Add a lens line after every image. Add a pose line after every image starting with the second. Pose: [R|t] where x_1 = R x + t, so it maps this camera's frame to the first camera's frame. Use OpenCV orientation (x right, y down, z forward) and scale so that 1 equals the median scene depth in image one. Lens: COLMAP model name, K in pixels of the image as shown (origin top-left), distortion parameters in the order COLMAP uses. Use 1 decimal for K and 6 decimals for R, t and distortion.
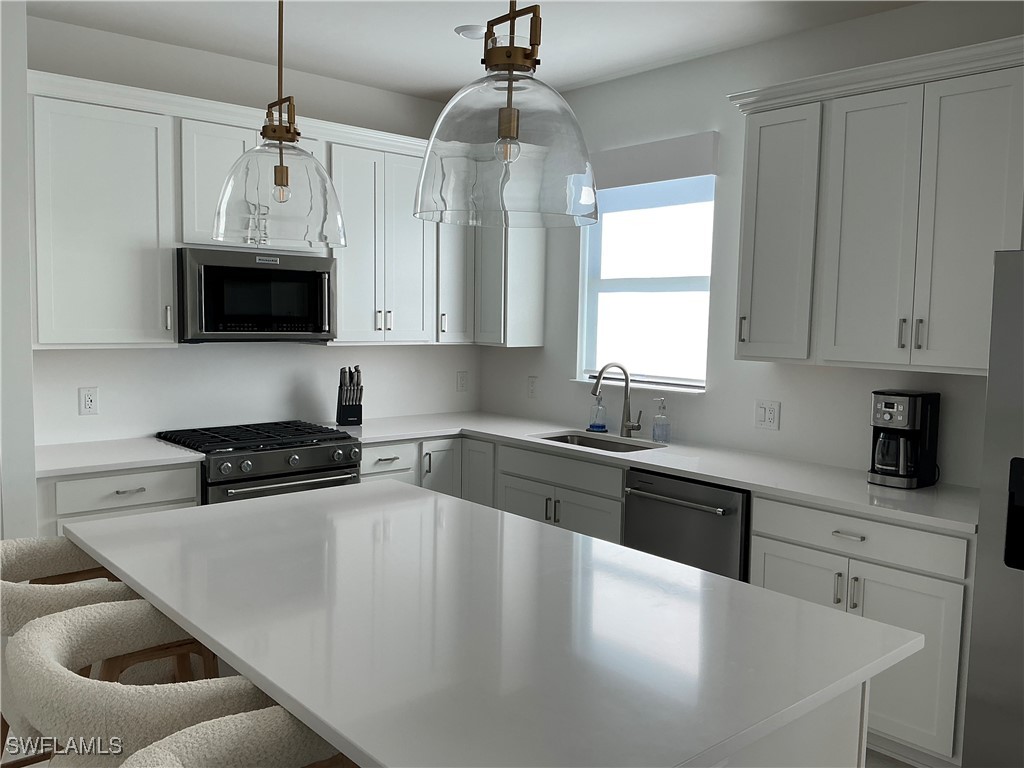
lens RADIAL K [[866.7, 0, 512.0], [0, 866.7, 384.0], [0, 0, 1]] dist [0.113990, -0.140344]
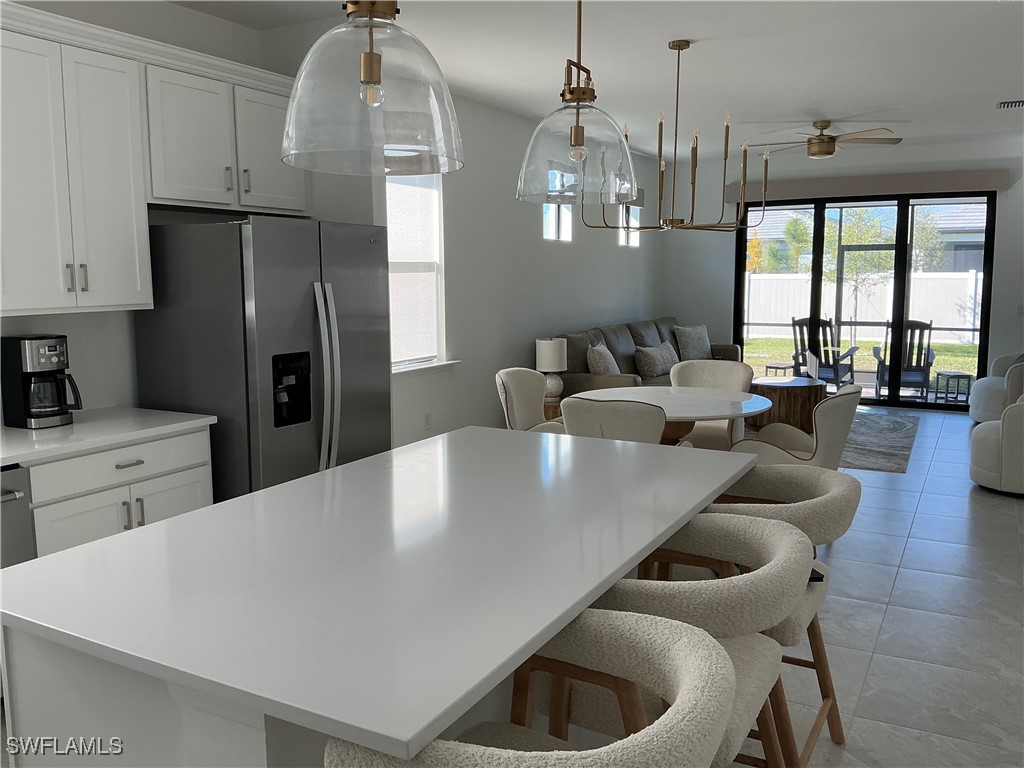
lens RADIAL K [[866.7, 0, 512.0], [0, 866.7, 384.0], [0, 0, 1]] dist [0.113990, -0.140344]
pose [[-0.342972, -0.142509, 0.928473, -0.788713], [0.080308, 0.980358, 0.180138, -0.085053], [-0.935907, 0.136346, -0.324790, 0.904006]]
